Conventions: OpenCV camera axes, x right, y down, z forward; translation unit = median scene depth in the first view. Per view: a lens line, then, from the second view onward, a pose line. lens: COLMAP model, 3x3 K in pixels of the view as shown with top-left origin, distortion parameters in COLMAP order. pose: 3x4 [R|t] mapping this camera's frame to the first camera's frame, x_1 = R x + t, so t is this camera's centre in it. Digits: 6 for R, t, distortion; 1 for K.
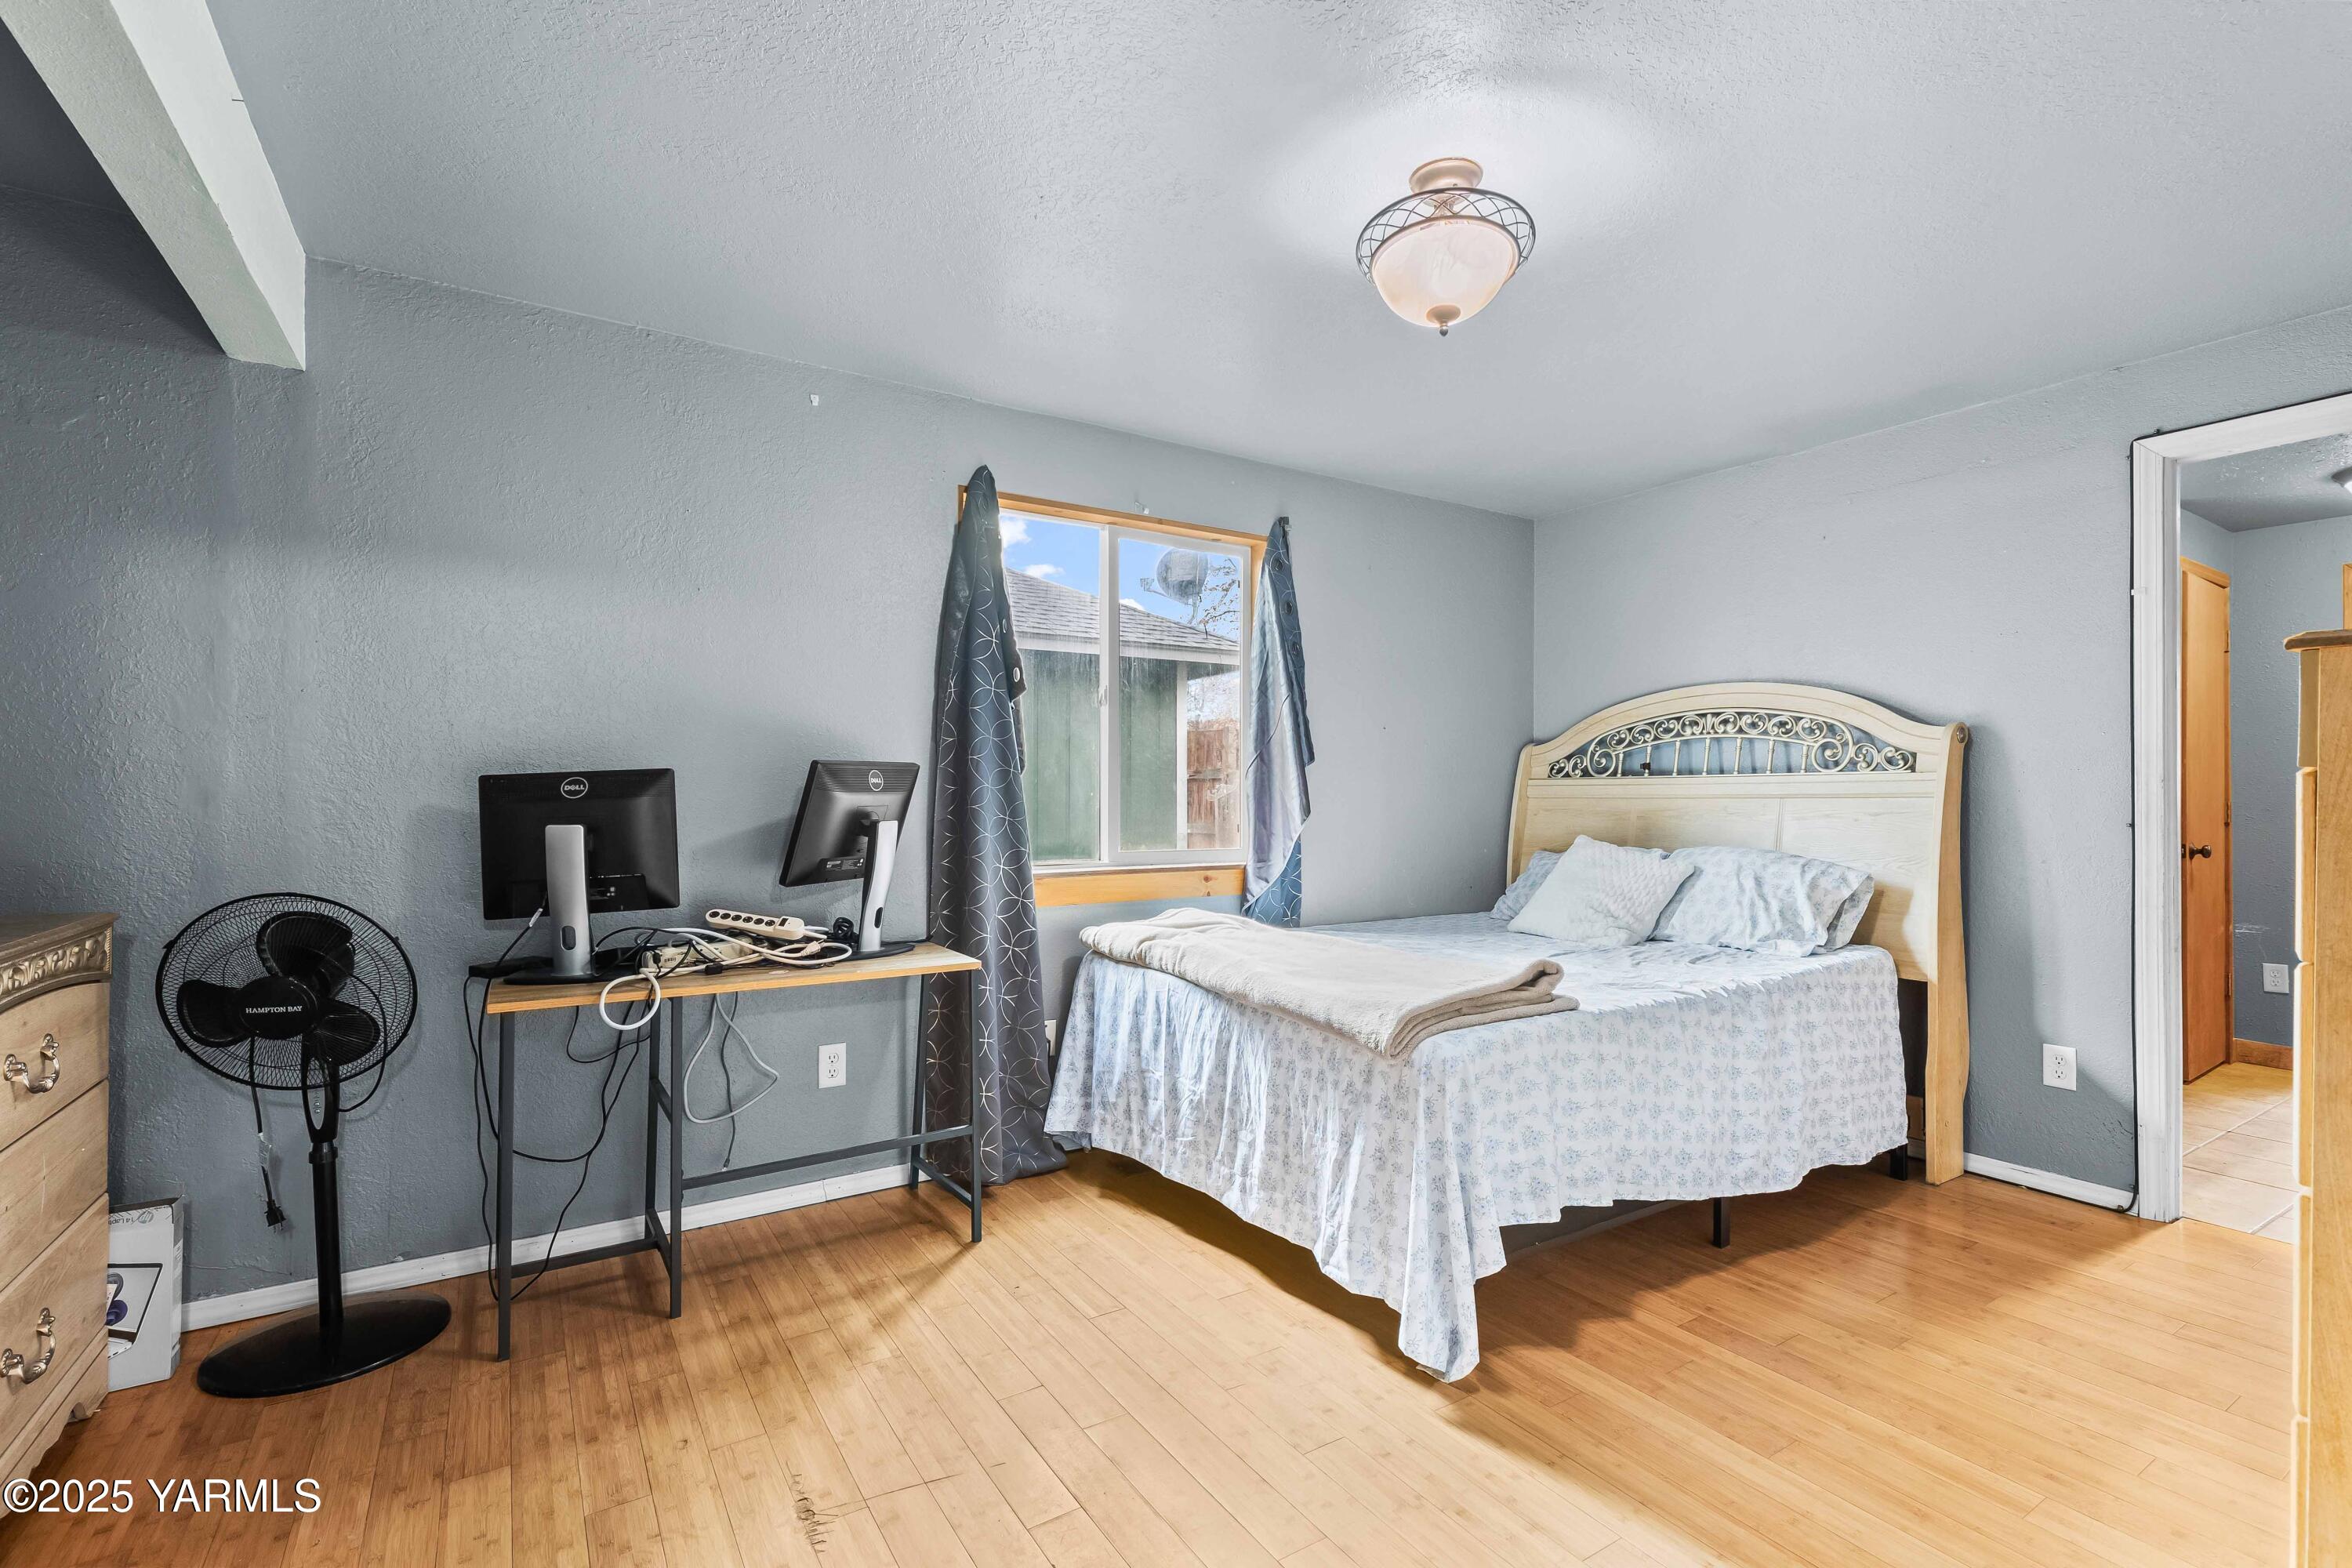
lens RADIAL K [[1059.4, 0, 1184.9], [0, 1059.4, 795.6], [0, 0, 1]] dist [0.002289, -0.000130]
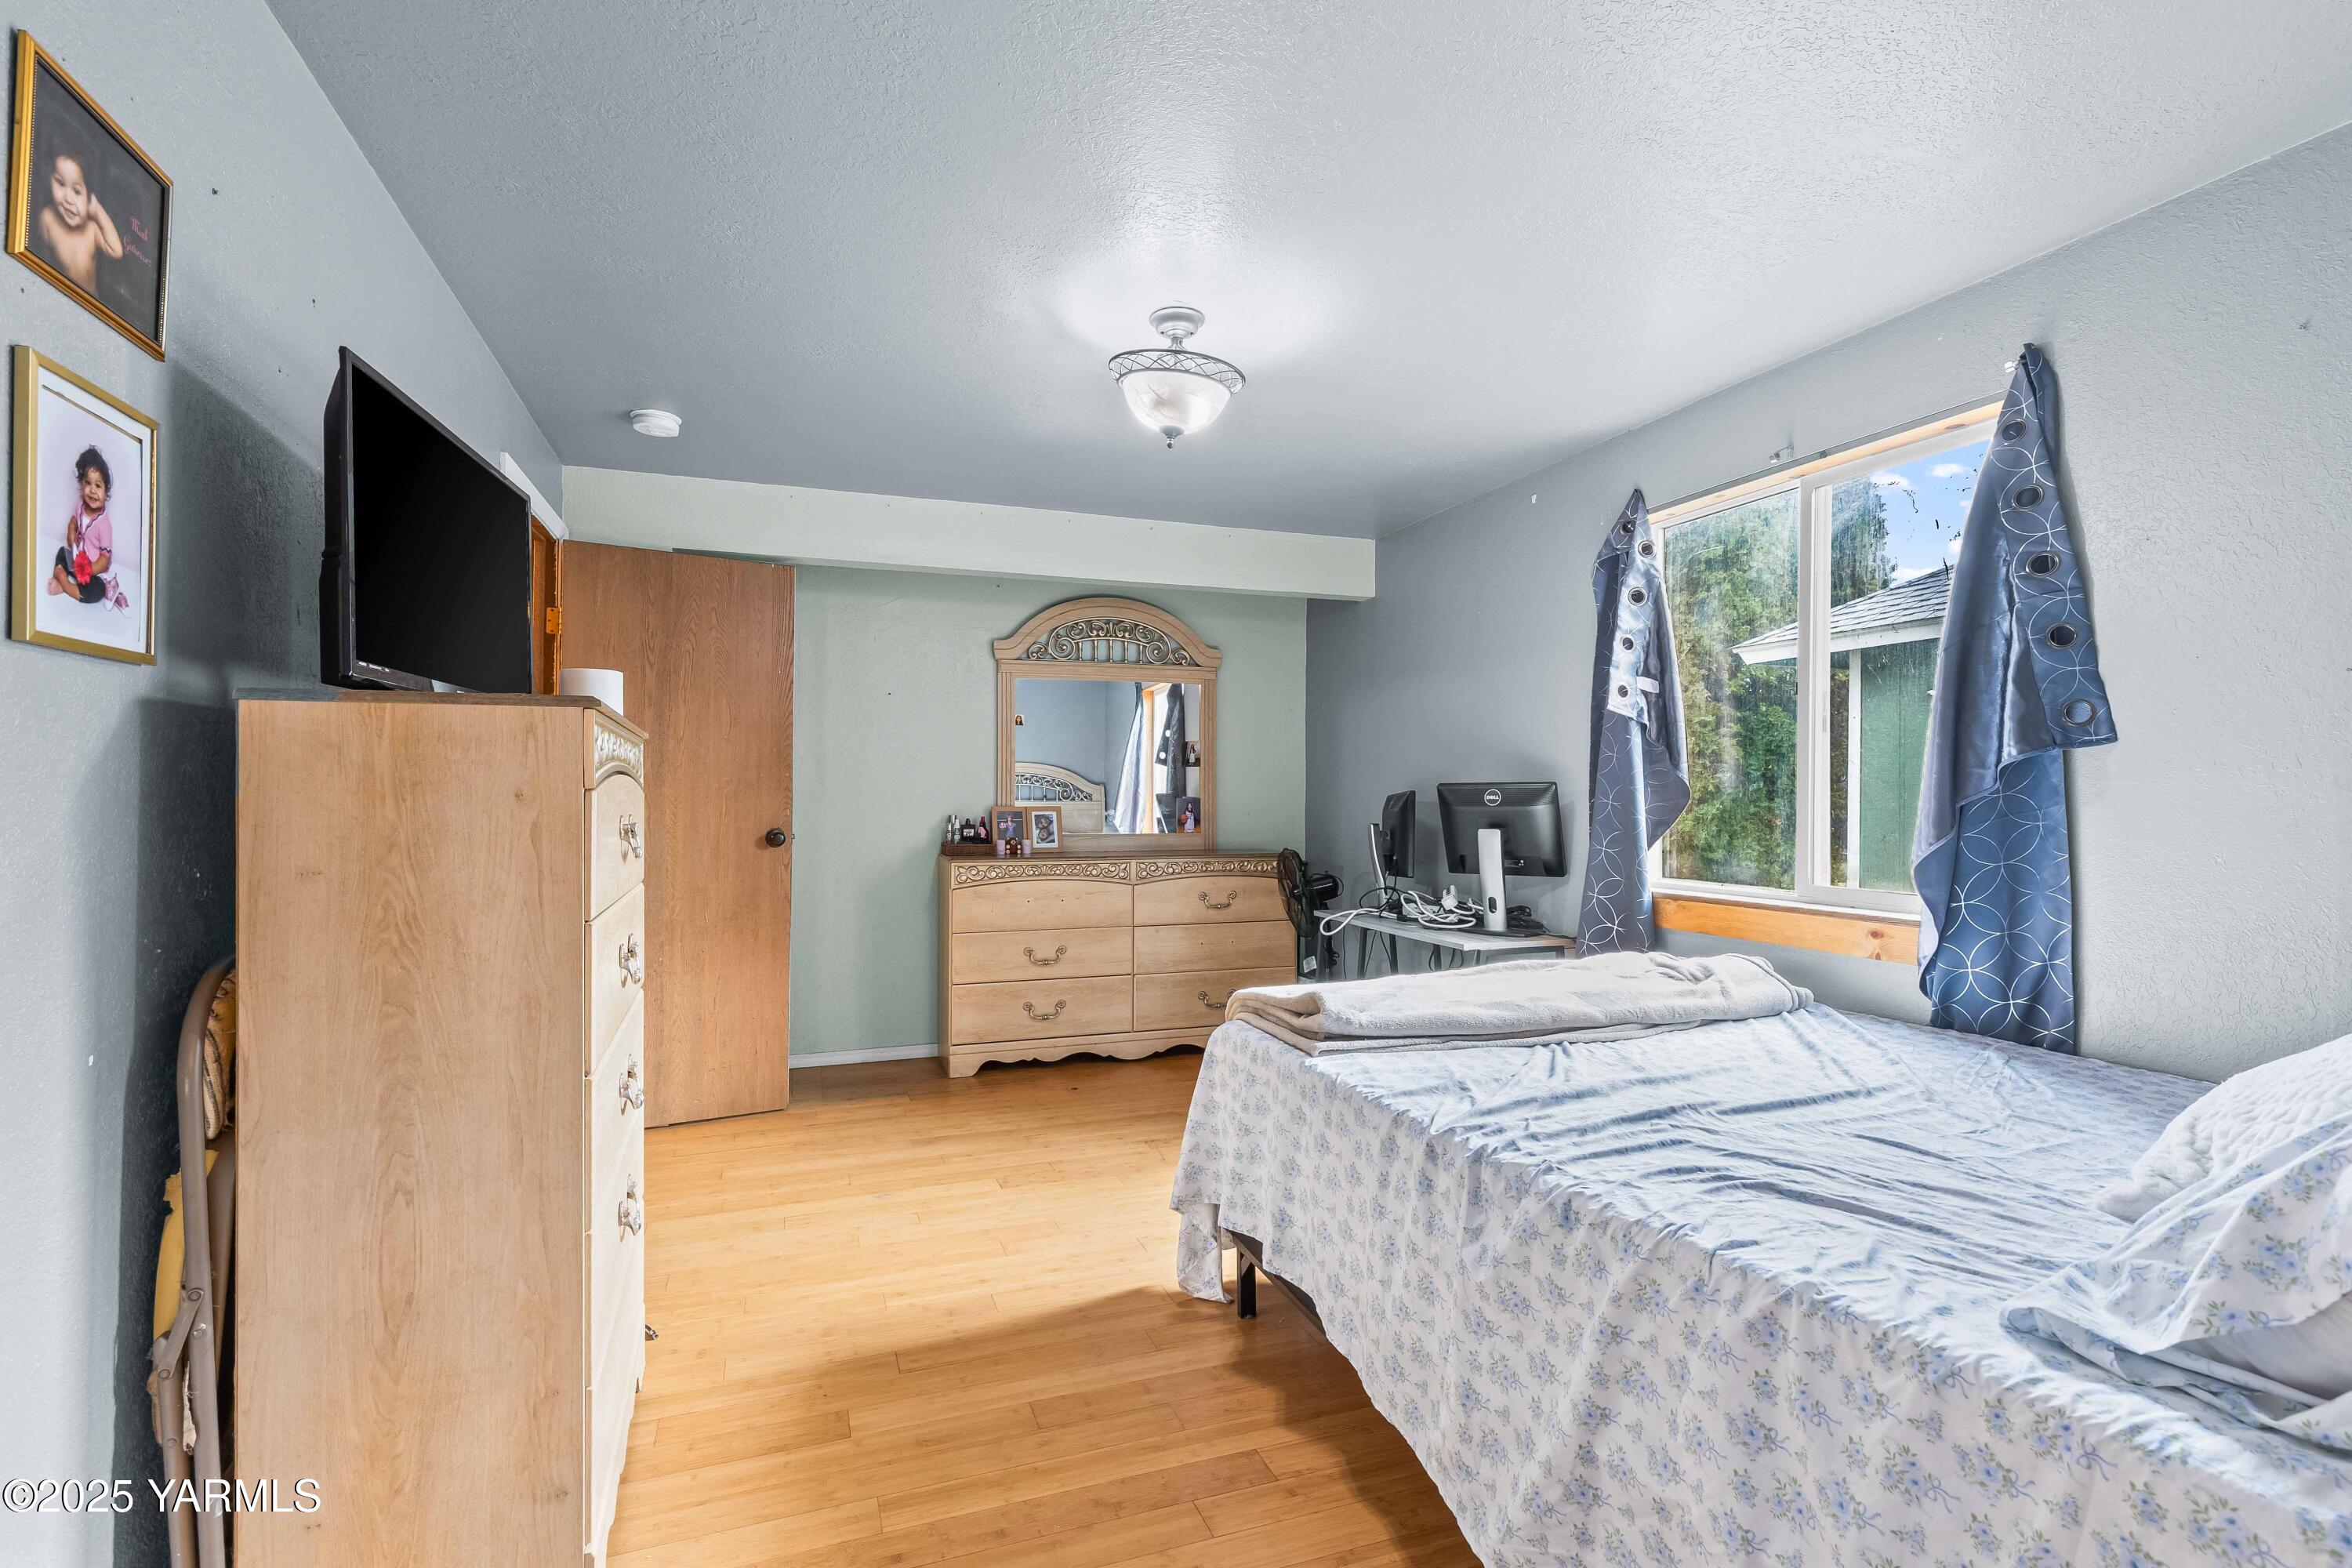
lens RADIAL K [[1059.4, 0, 1184.9], [0, 1059.4, 795.6], [0, 0, 1]] dist [0.002289, -0.000130]
pose [[-0.164320, -0.004928, -0.986395, 1.657154], [0.001337, 0.999985, -0.005219, -0.023525], [0.986406, -0.002177, -0.164311, 1.367642]]
